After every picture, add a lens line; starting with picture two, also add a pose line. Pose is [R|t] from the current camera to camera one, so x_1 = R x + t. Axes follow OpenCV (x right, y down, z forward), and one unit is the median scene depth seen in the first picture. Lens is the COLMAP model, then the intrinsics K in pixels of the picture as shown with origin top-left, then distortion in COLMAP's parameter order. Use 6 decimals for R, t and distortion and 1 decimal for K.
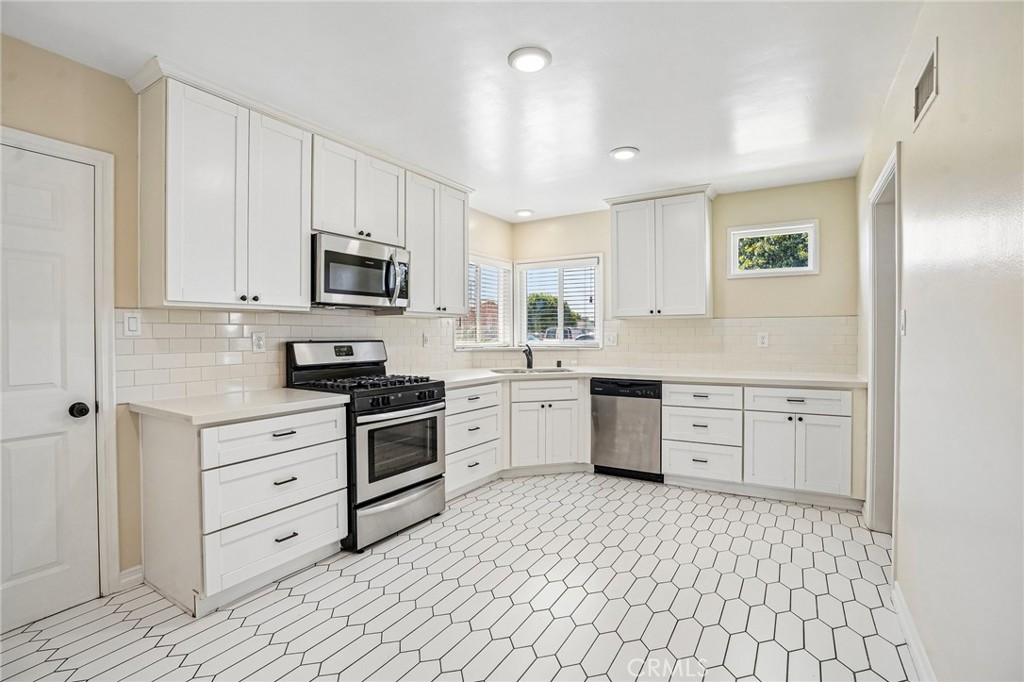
lens RADIAL K [[475.0, 0, 516.7], [0, 475.0, 340.7], [0, 0, 1]] dist [-0.063462, 0.020511]
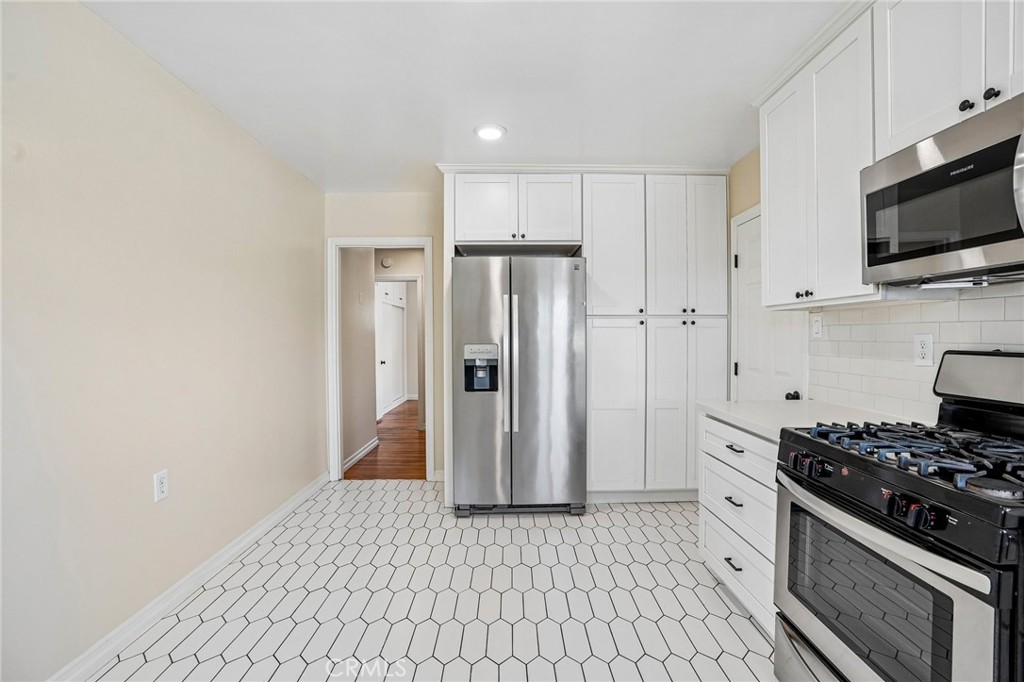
lens RADIAL K [[475.0, 0, 511.1], [0, 475.0, 339.7], [0, 0, 1]] dist [-0.063462, 0.020511]
pose [[-0.859293, 0.008728, -0.511410, 0.225950], [-0.003222, 0.999742, 0.022477, -0.019376], [0.511474, 0.020962, -0.859043, 1.056937]]
